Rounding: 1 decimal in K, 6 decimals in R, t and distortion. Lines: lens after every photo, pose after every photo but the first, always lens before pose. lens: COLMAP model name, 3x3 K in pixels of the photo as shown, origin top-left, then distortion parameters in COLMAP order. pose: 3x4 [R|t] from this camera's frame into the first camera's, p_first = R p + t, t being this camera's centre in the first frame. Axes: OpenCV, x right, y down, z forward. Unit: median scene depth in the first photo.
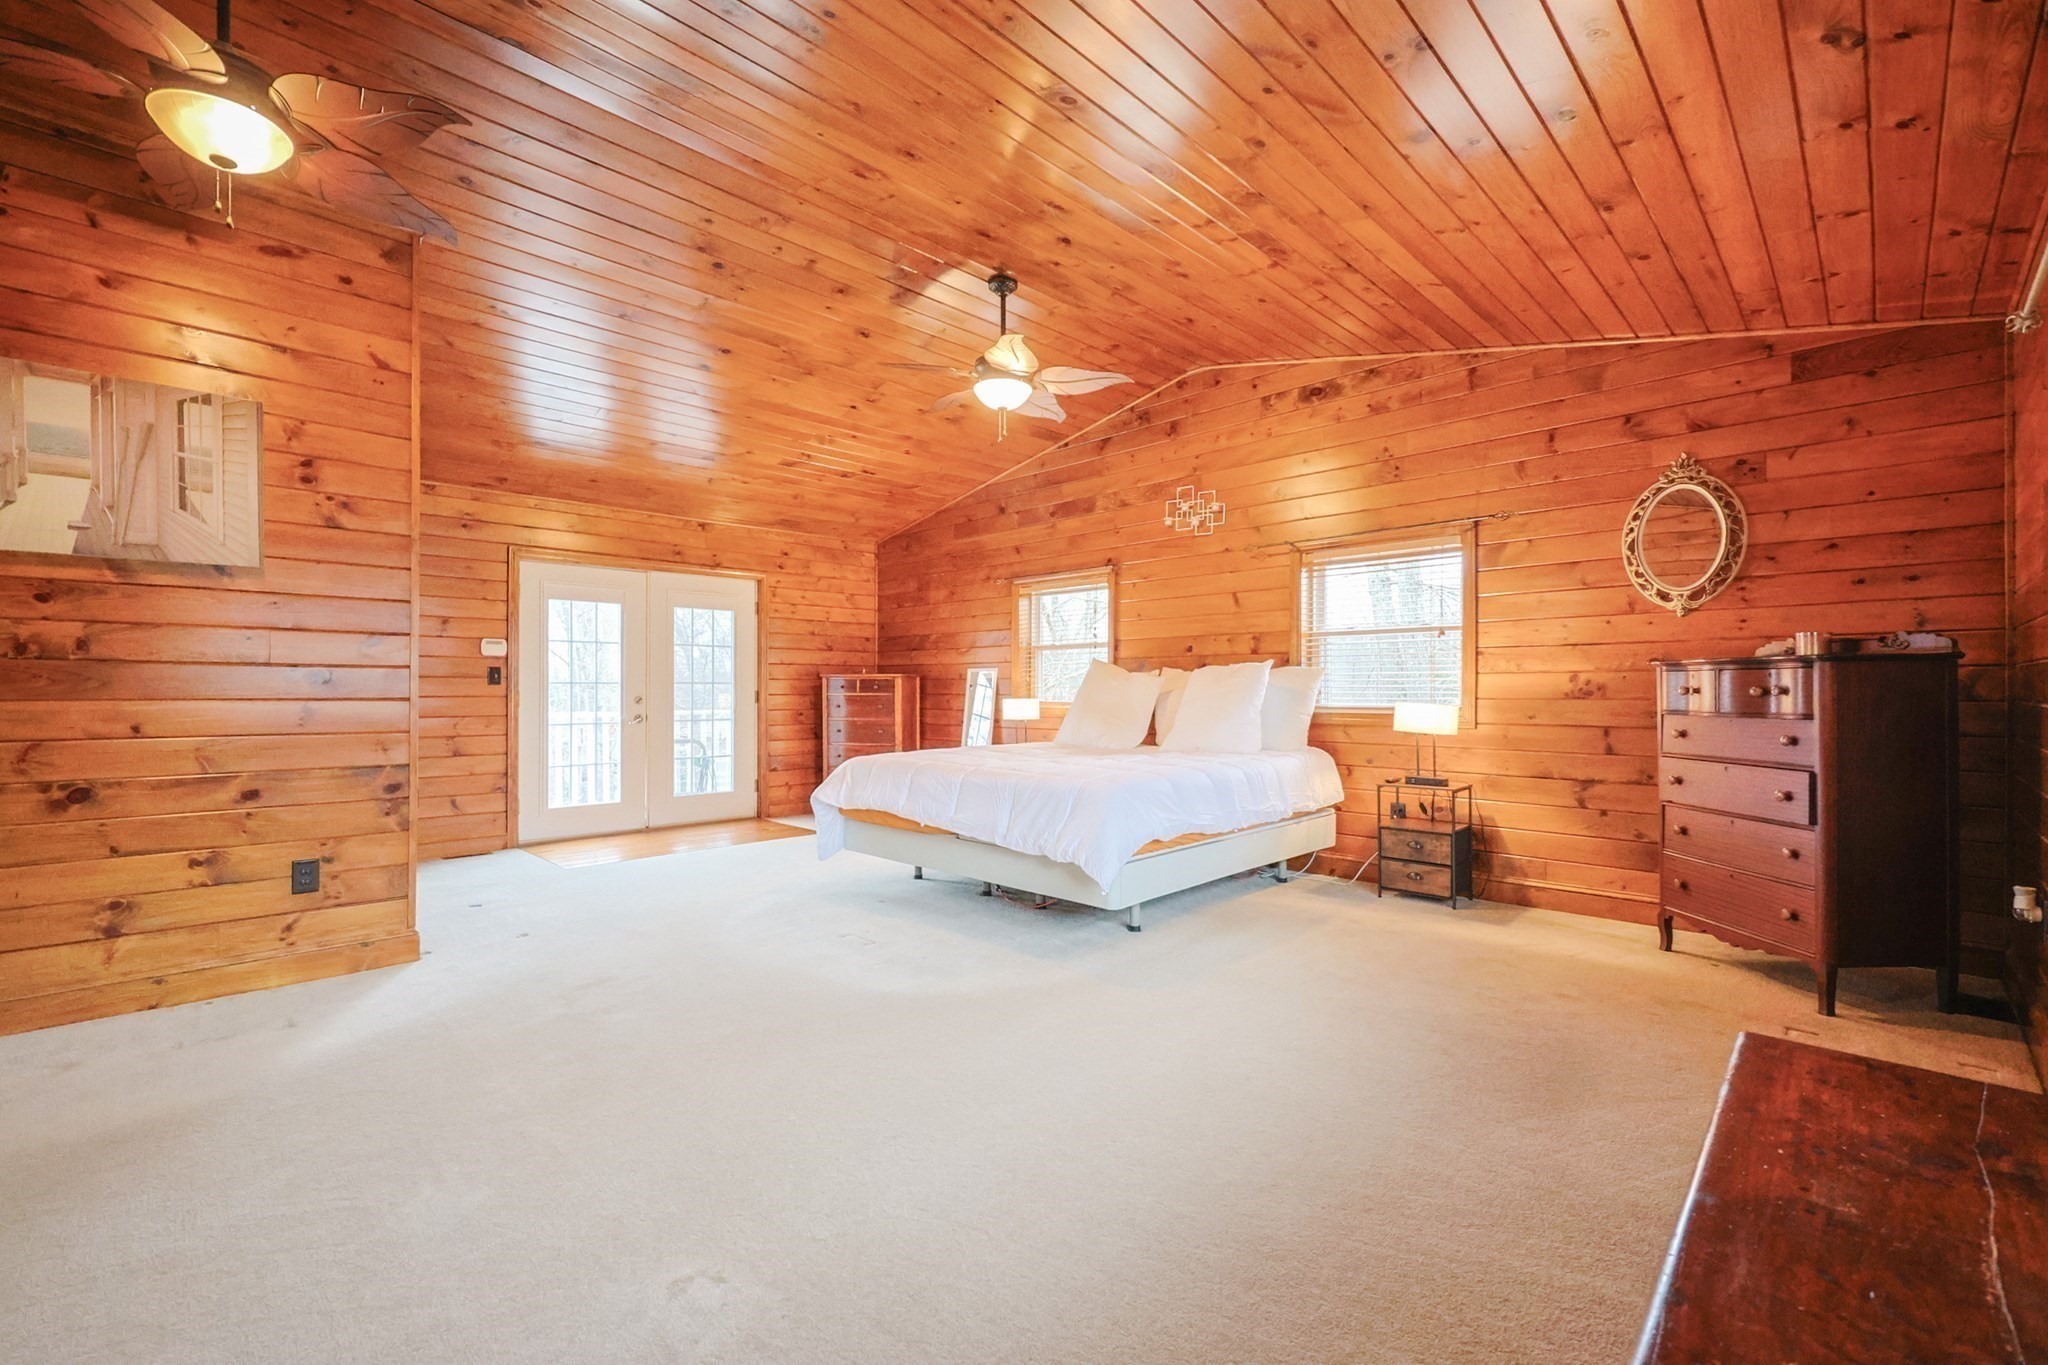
lens RADIAL K [[874.6, 0, 1021.2], [0, 874.6, 686.2], [0, 0, 1]] dist [-0.000985, -0.000159]
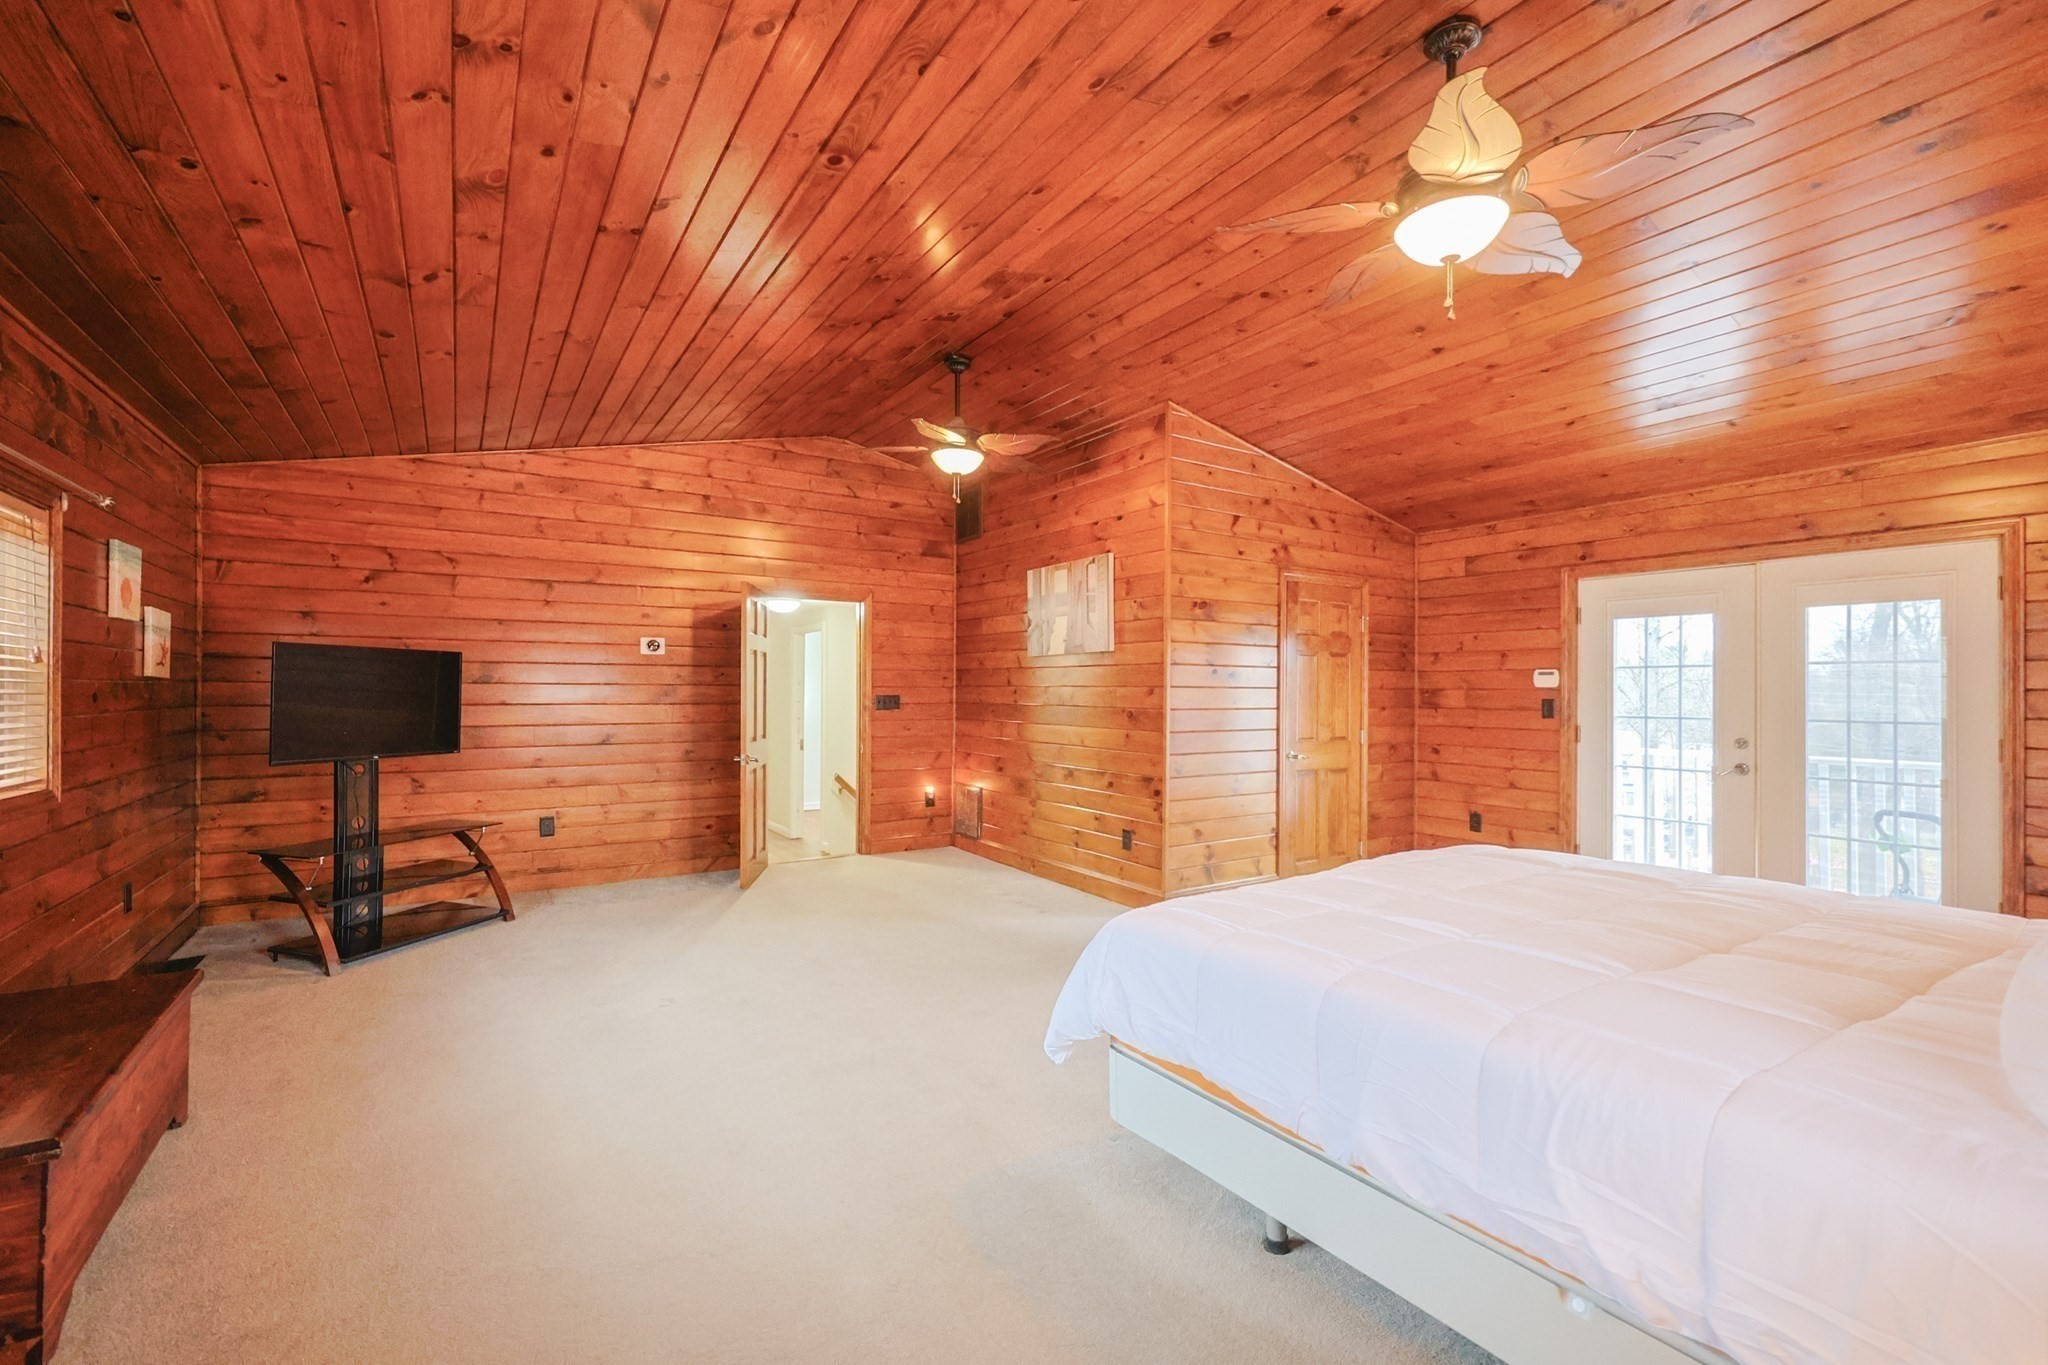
lens RADIAL K [[874.6, 0, 1029.3], [0, 874.6, 691.4], [0, 0, 1]] dist [-0.000985, -0.000159]
pose [[-0.201641, 0.000611, -0.979459, 0.448387], [0.000538, 1.000000, 0.000513, -0.031650], [0.979459, -0.000423, -0.201641, 0.649093]]
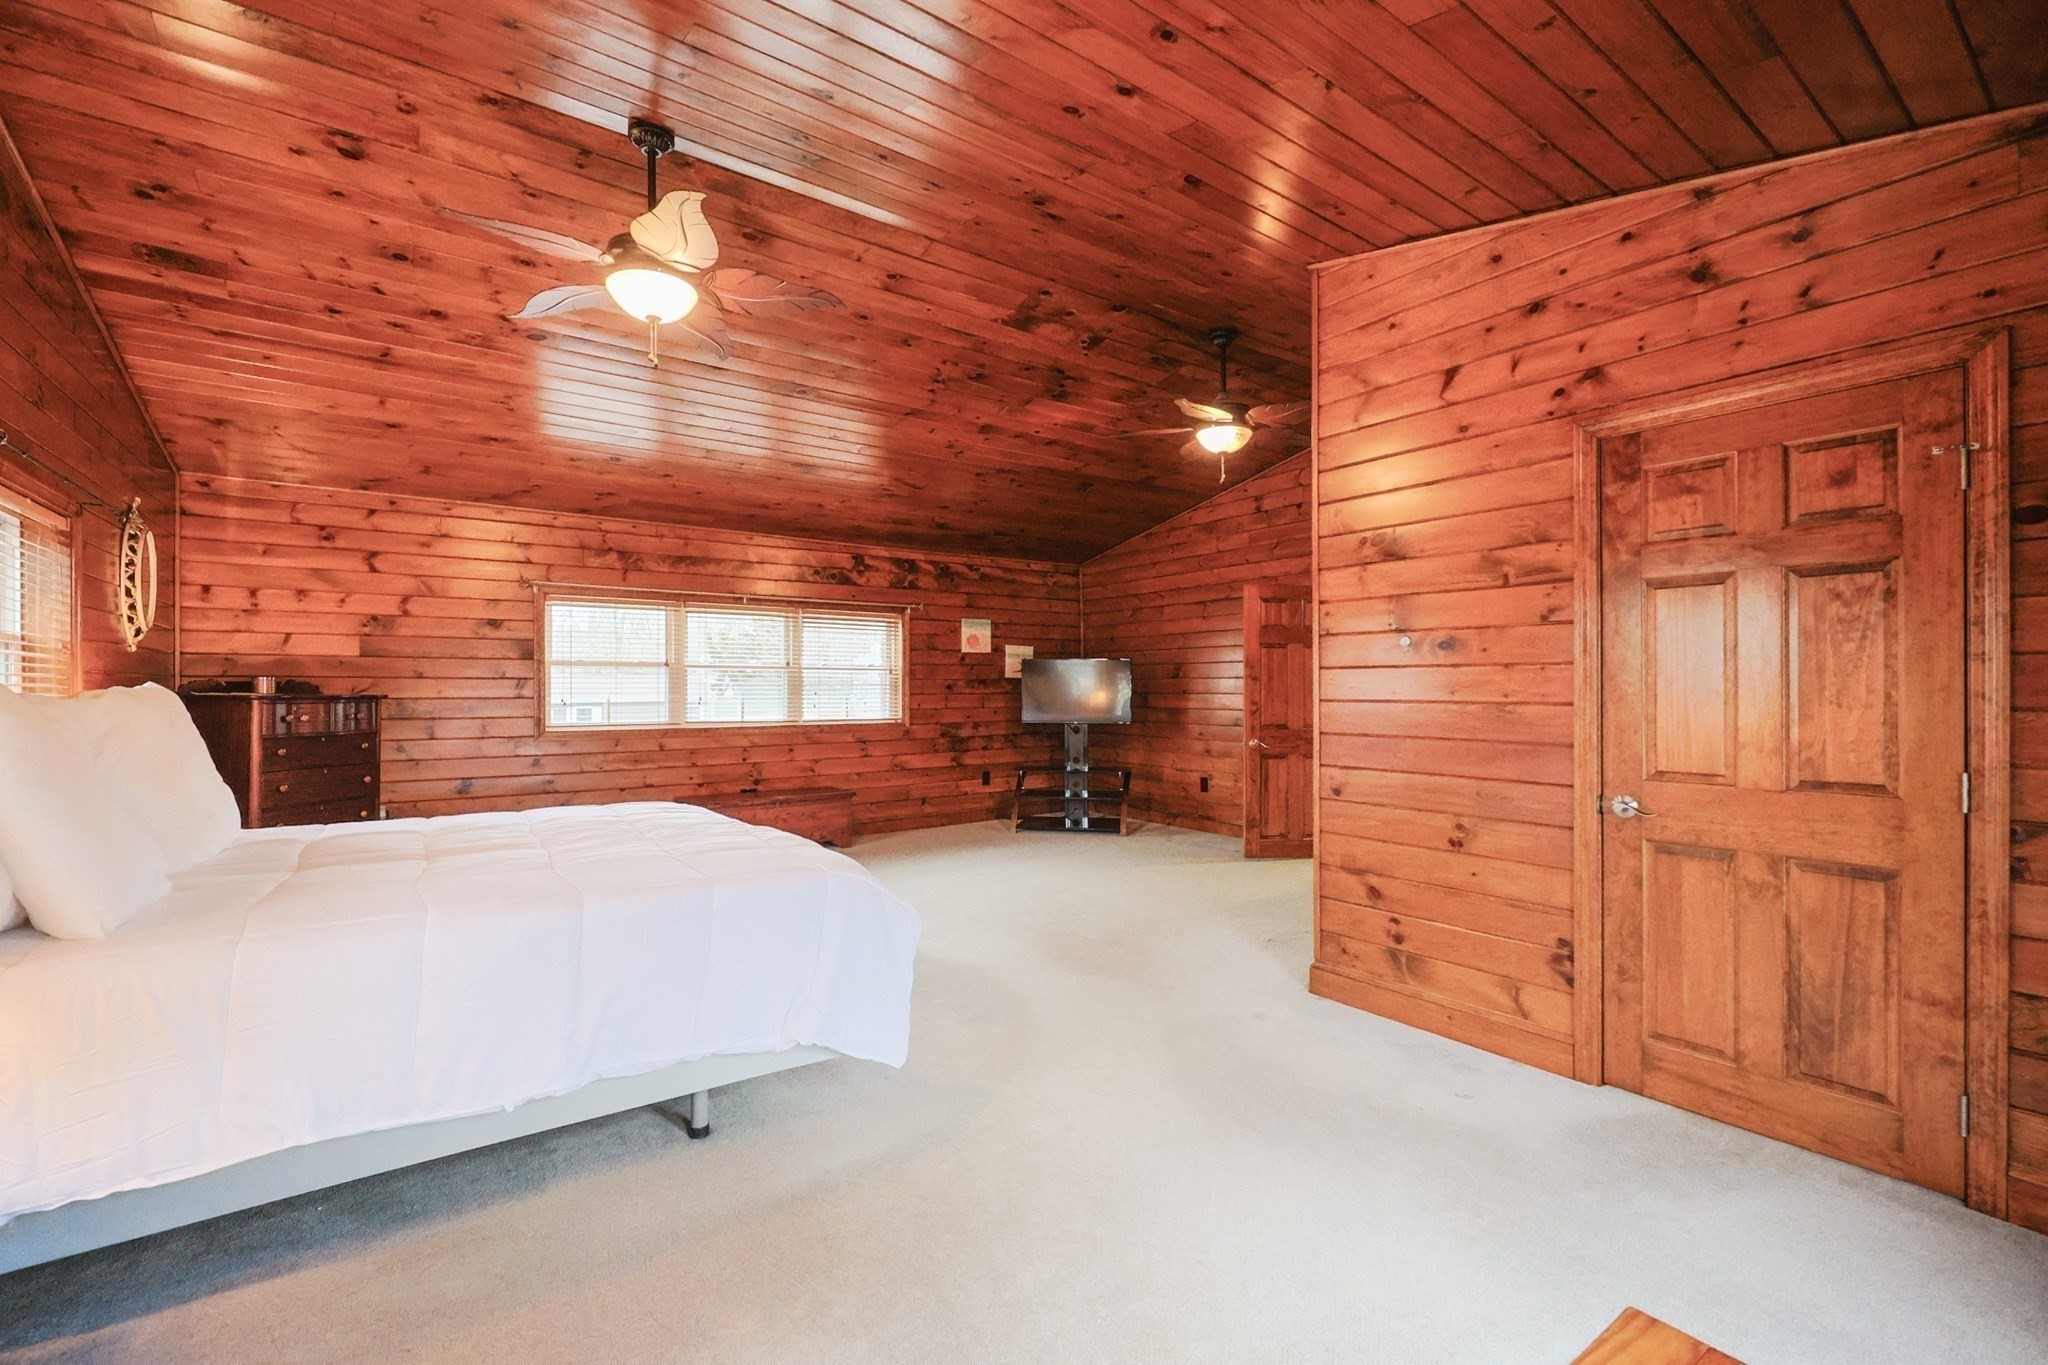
lens RADIAL K [[874.6, 0, 1020.1], [0, 874.6, 683.1], [0, 0, 1]] dist [-0.000985, -0.000159]
pose [[-0.985790, 0.003755, 0.167938, -0.321932], [0.001958, 0.999939, -0.010861, -0.018907], [-0.167969, -0.010378, -0.985738, 1.241835]]
